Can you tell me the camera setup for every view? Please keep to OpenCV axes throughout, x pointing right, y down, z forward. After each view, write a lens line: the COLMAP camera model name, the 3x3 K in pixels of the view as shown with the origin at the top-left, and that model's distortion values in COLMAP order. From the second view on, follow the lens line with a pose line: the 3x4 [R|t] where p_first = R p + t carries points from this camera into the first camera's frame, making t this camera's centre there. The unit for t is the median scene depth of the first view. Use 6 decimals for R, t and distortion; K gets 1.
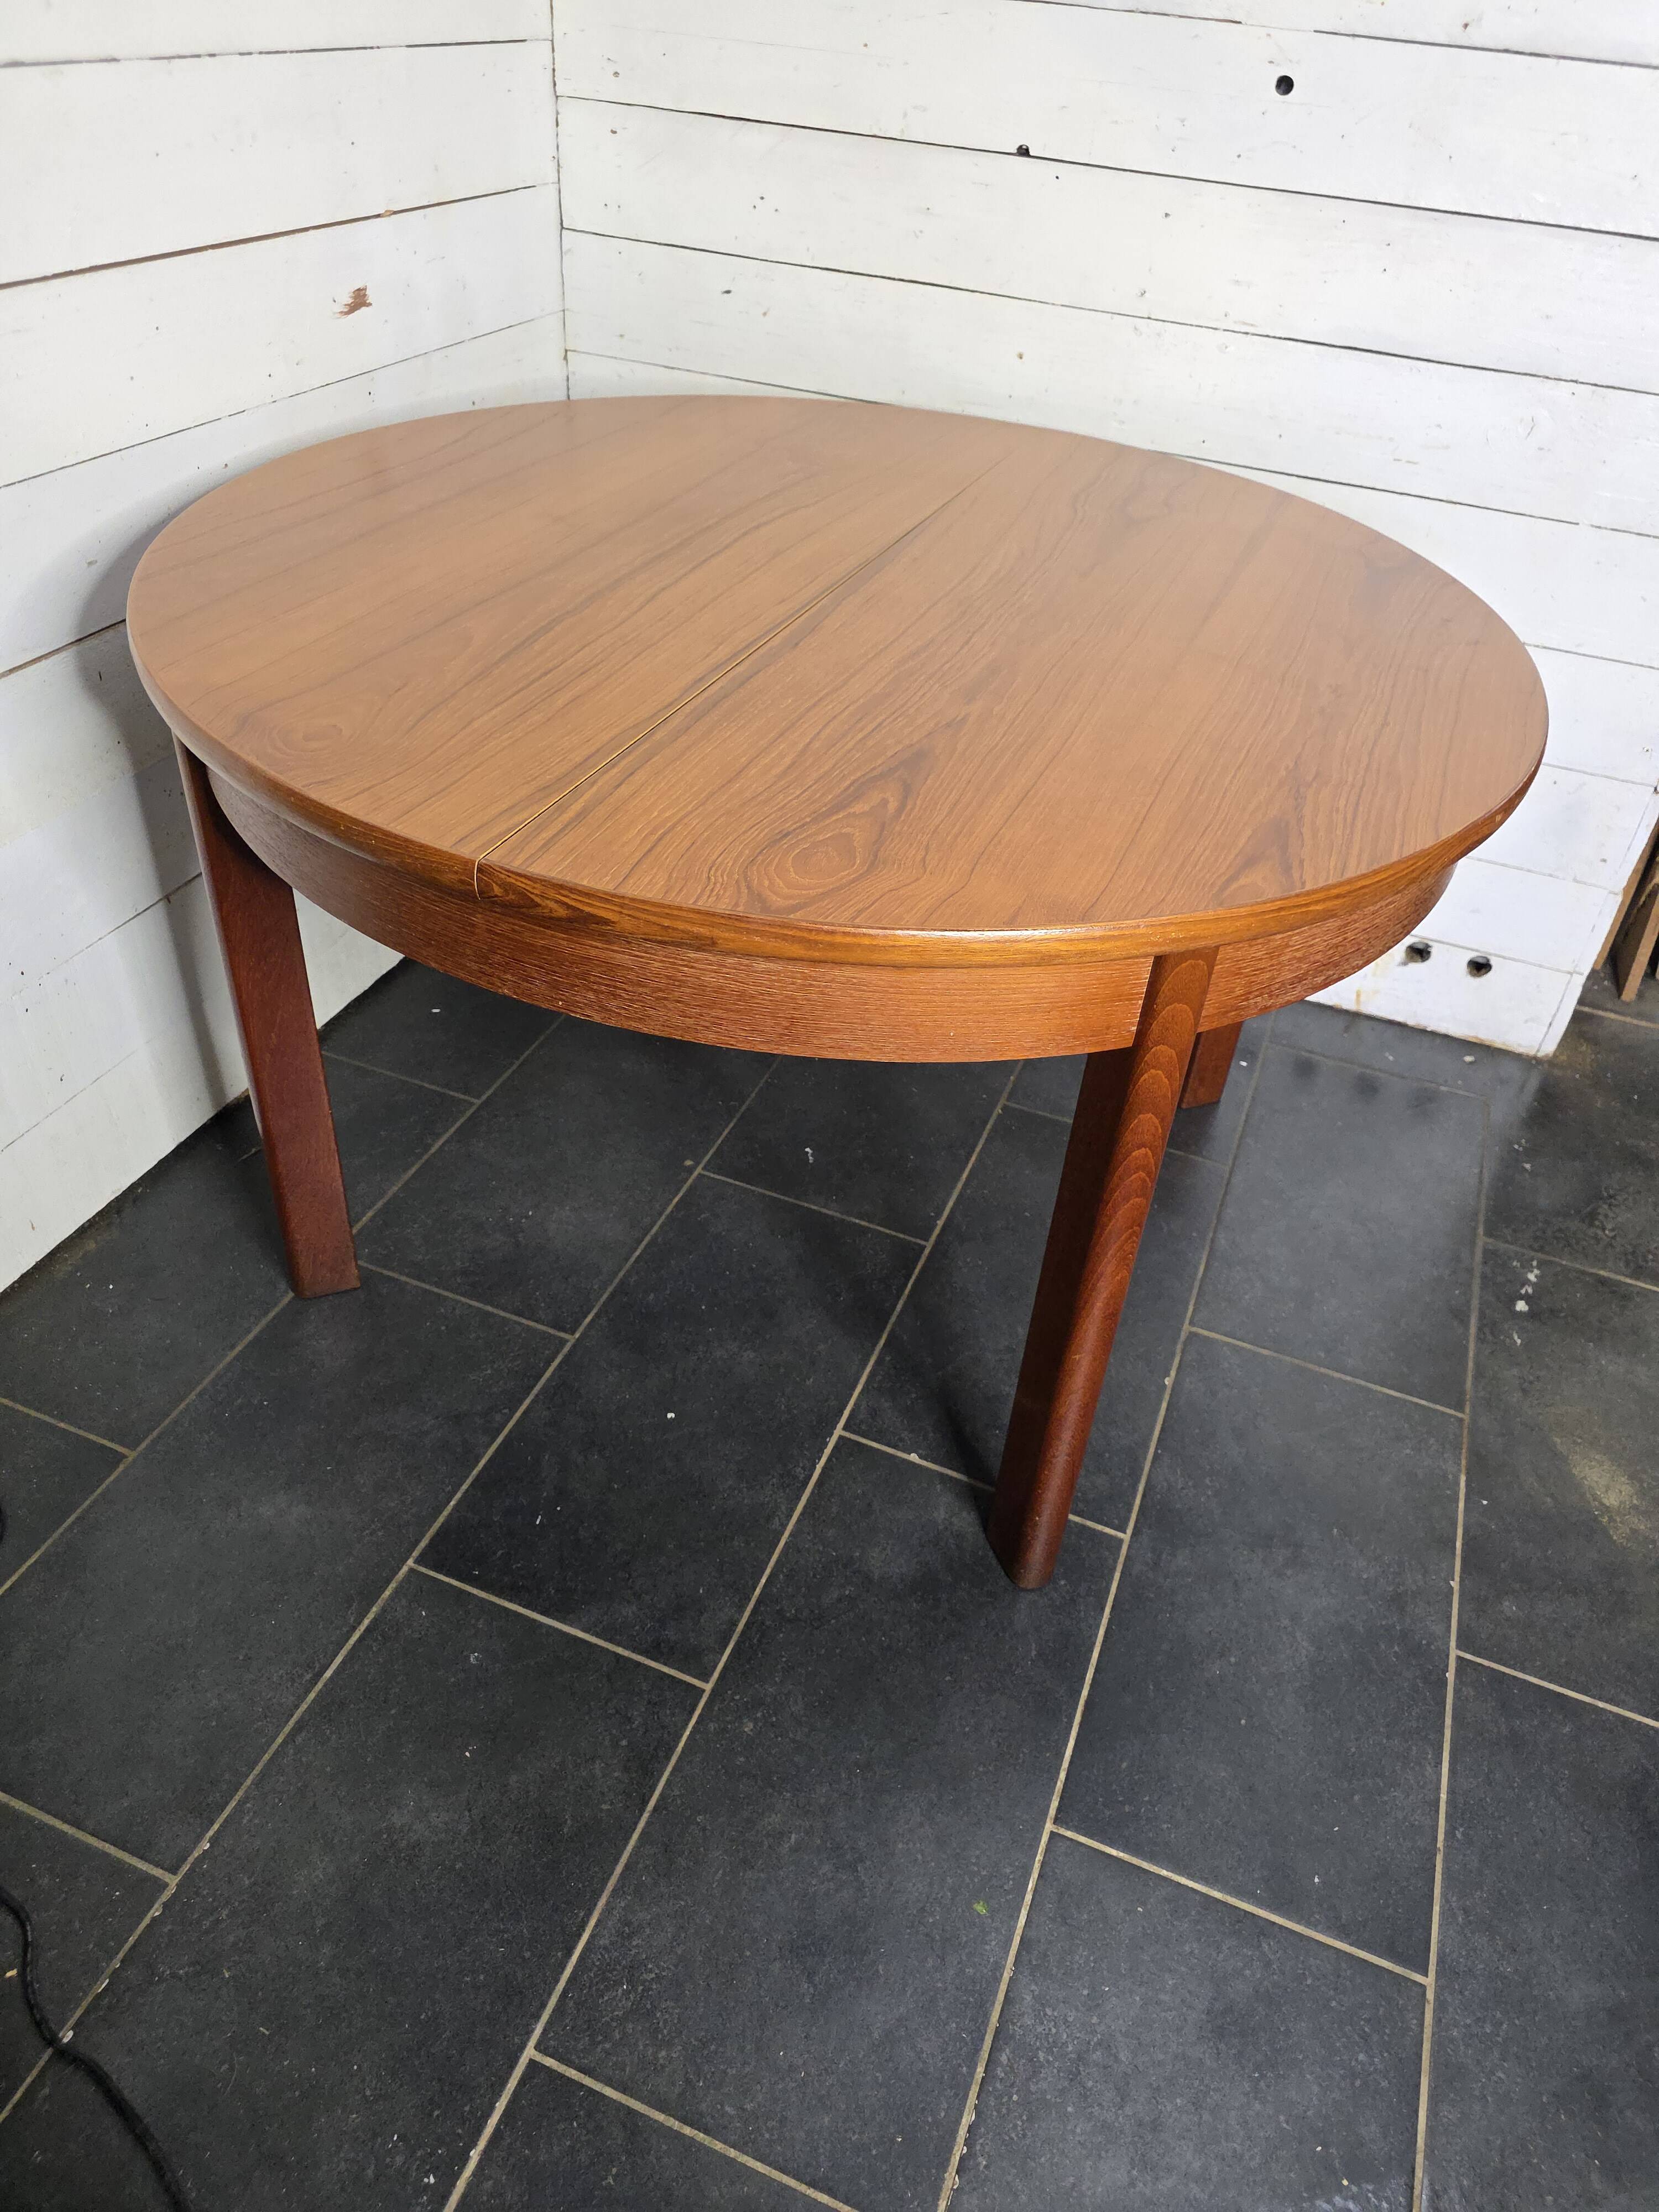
lens RADIAL K [[1498.9, 0, 855.0], [0, 1498.9, 1088.6], [0, 0, 1]] dist [0.035227, -0.026573]
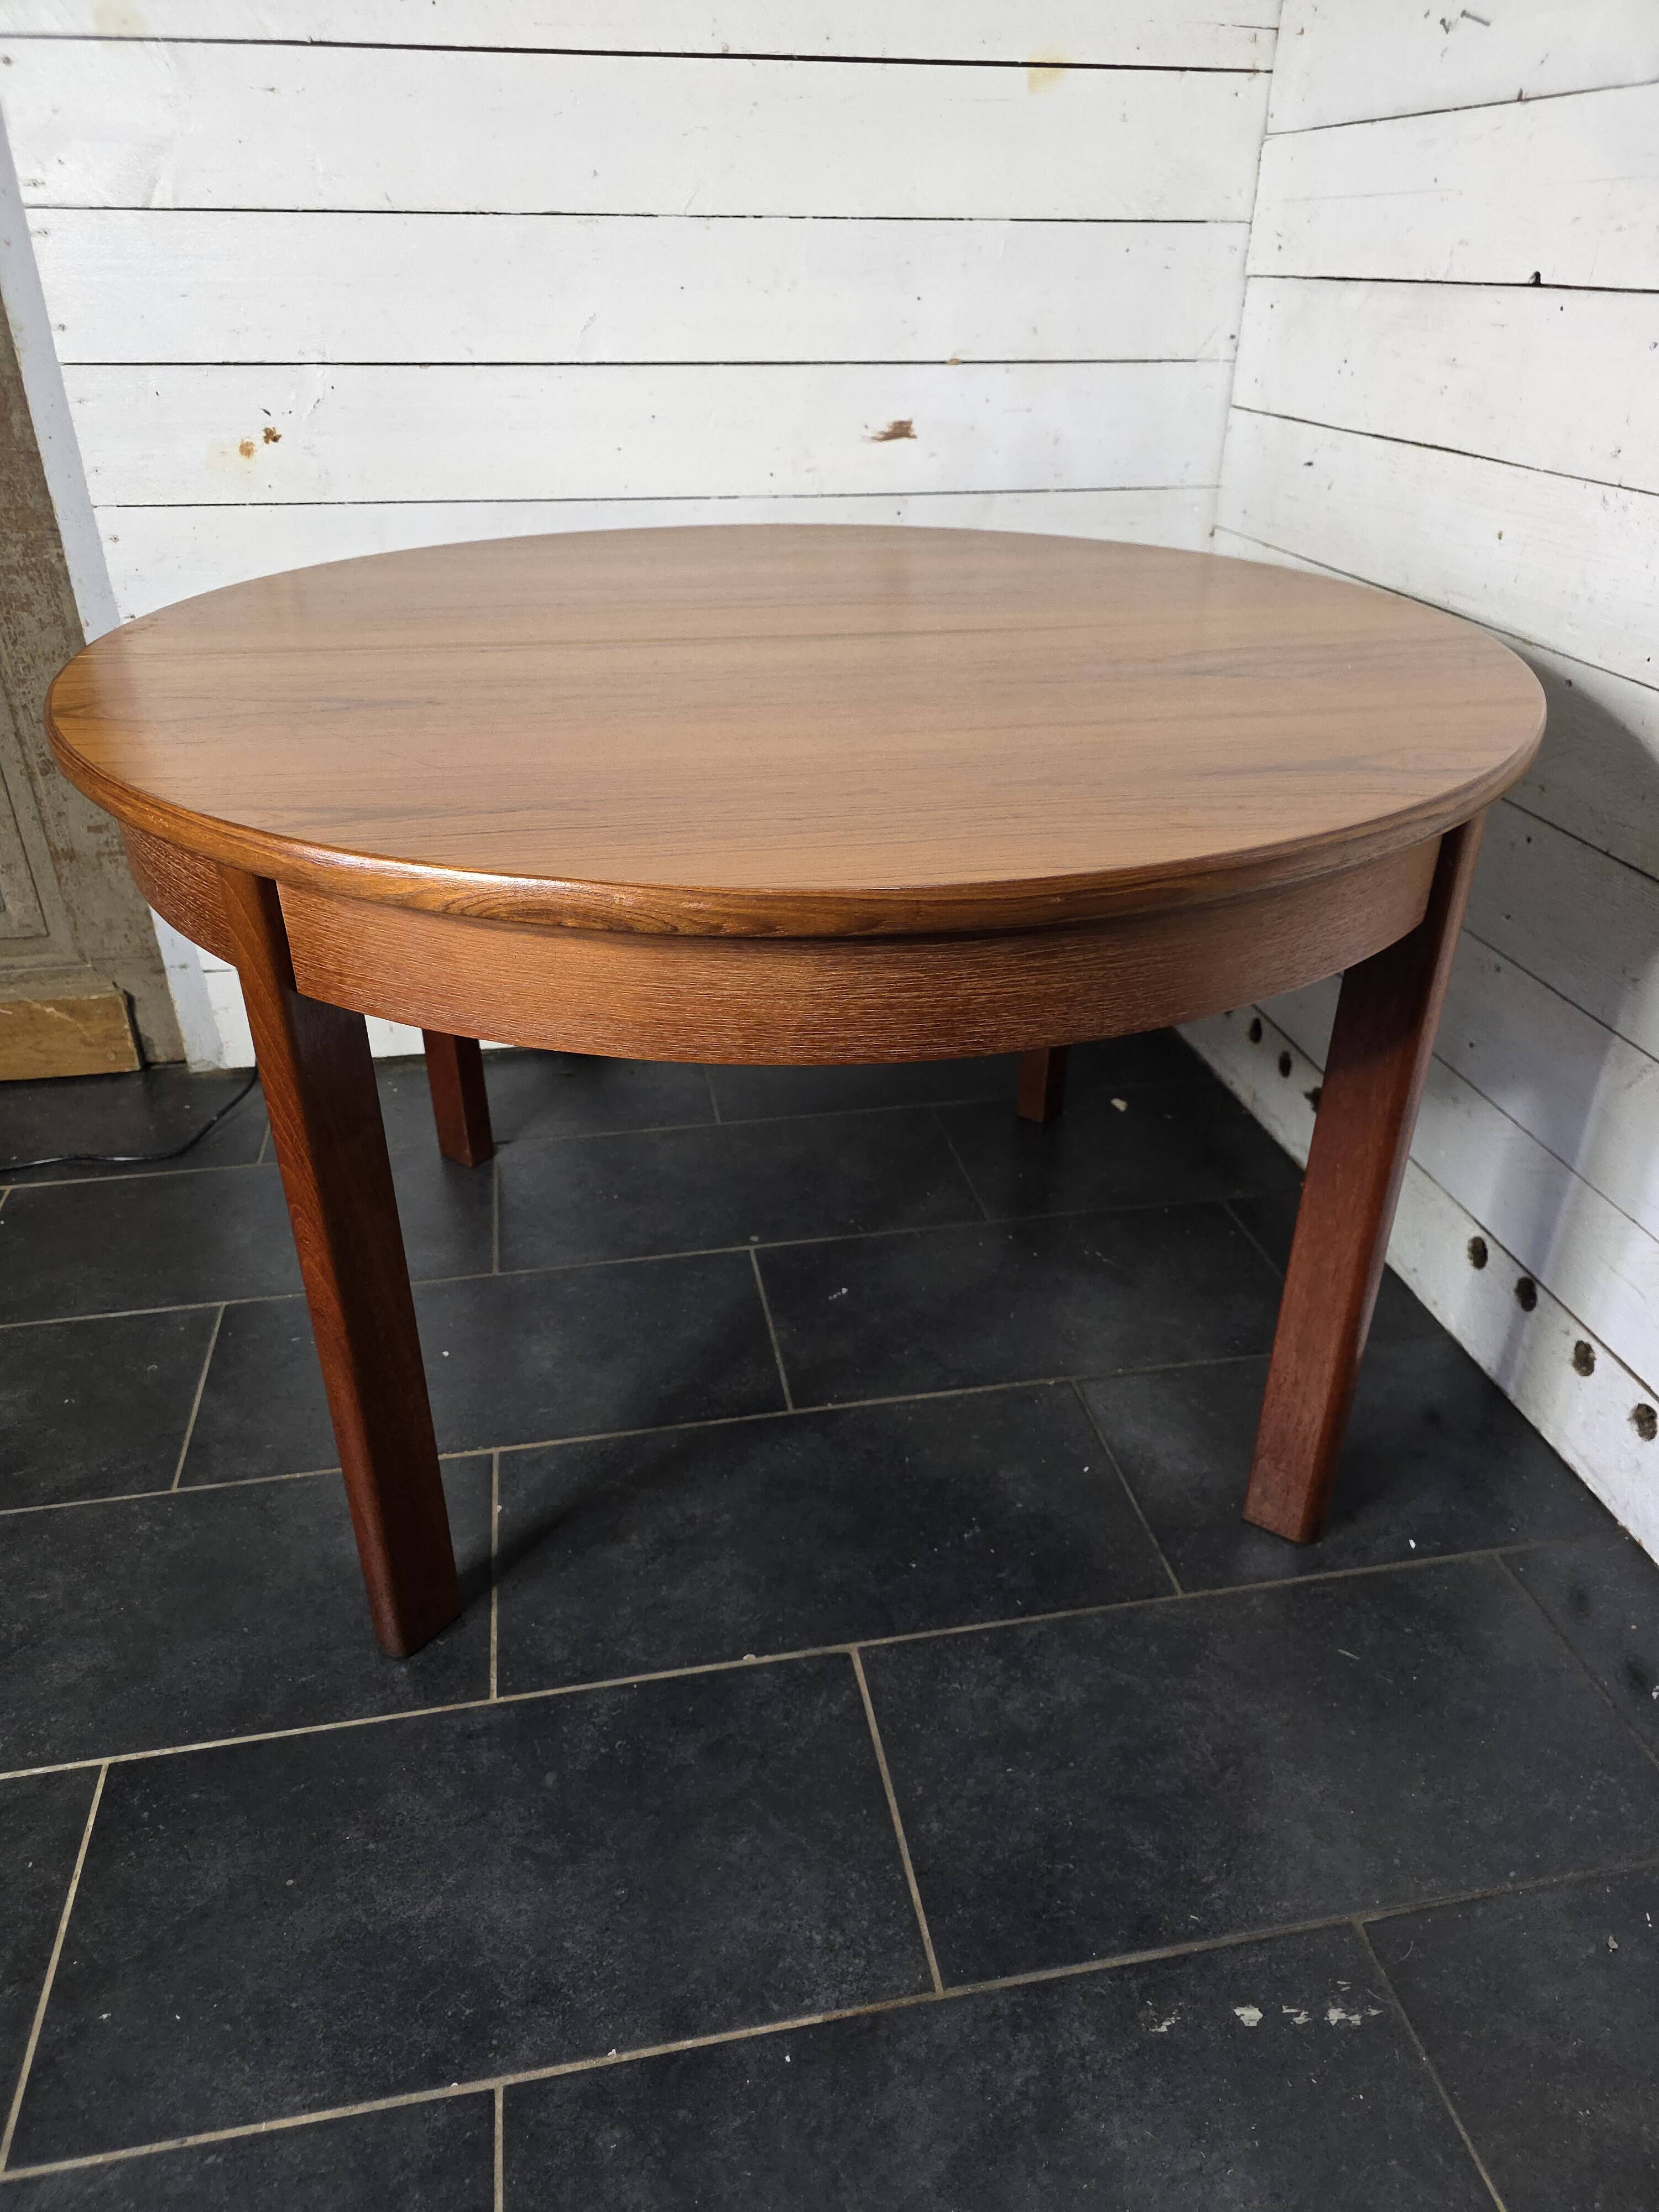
lens RADIAL K [[1498.9, 0, 823.4], [0, 1498.9, 1130.1], [0, 0, 1]] dist [0.035227, -0.026573]
pose [[0.523526, 0.367465, -0.768694, 0.856325], [-0.493529, 0.866228, 0.077968, -0.148435], [0.694514, 0.338554, 0.634847, 0.497547]]
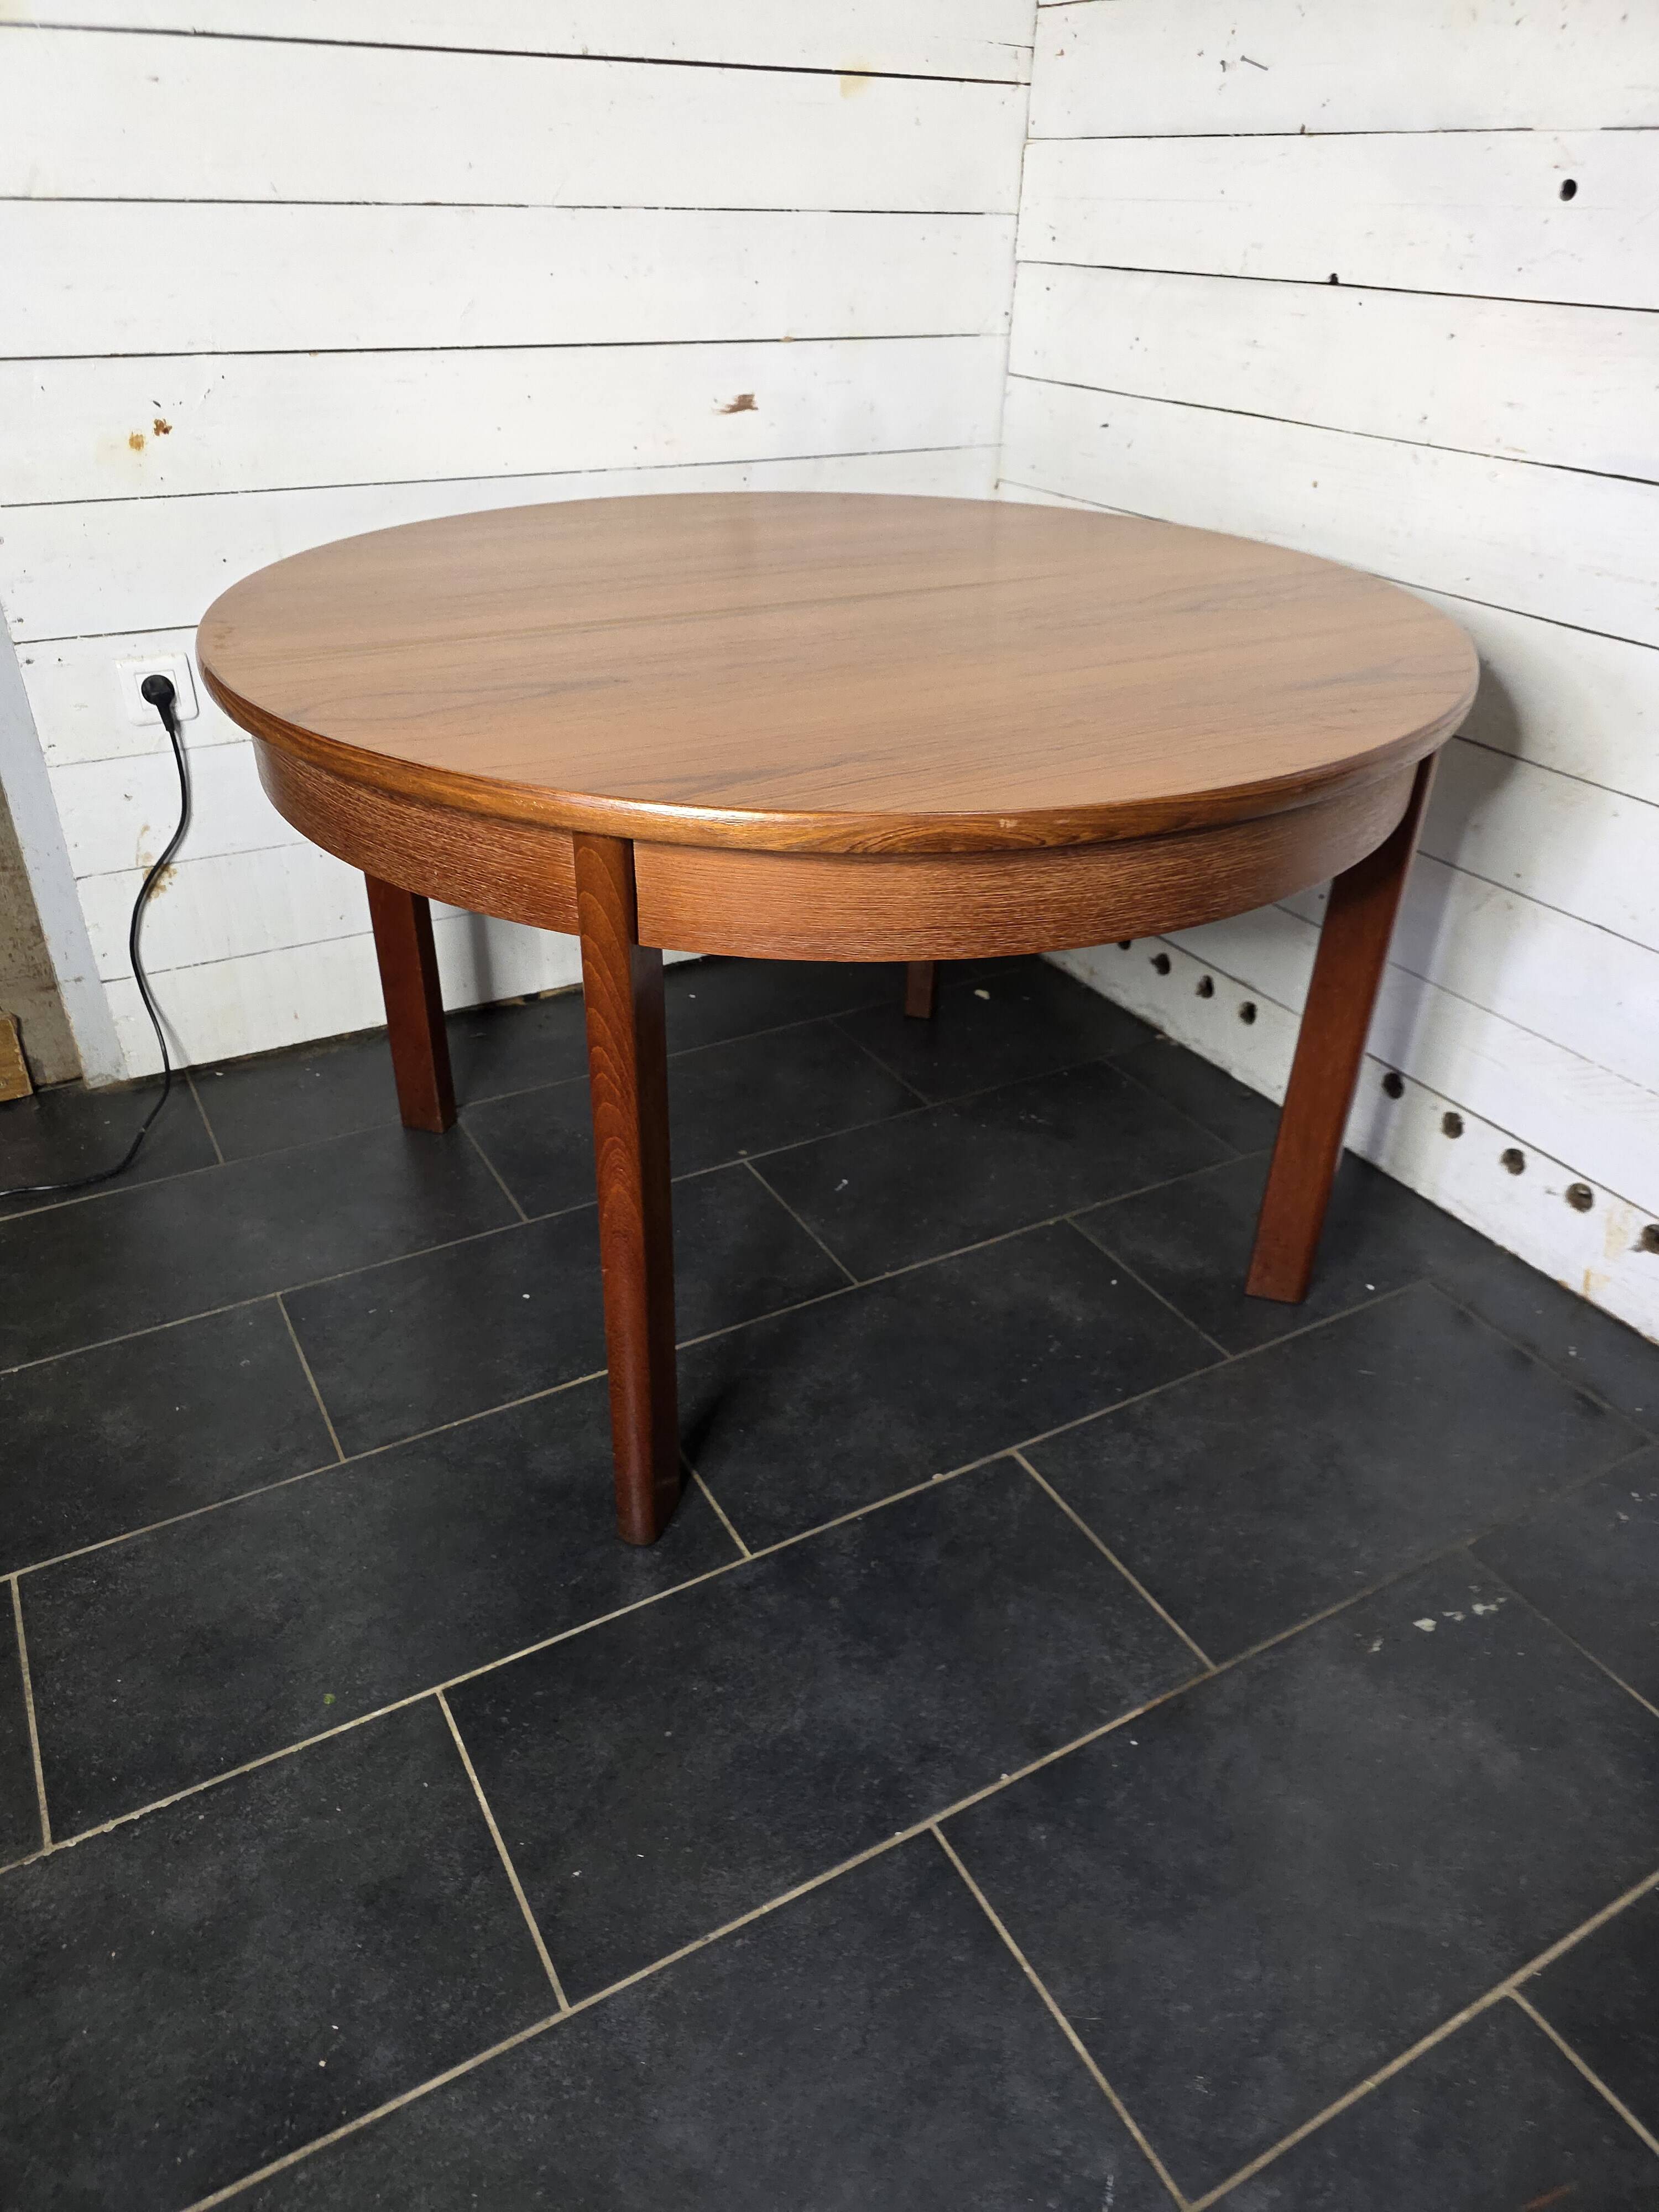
lens RADIAL K [[1498.9, 0, 803.5], [0, 1498.9, 1117.3], [0, 0, 1]] dist [0.035227, -0.026573]
pose [[0.764739, 0.285942, -0.577417, 0.718436], [-0.362503, 0.931796, -0.018671, 0.039844], [0.532696, 0.223594, 0.816236, 0.168869]]
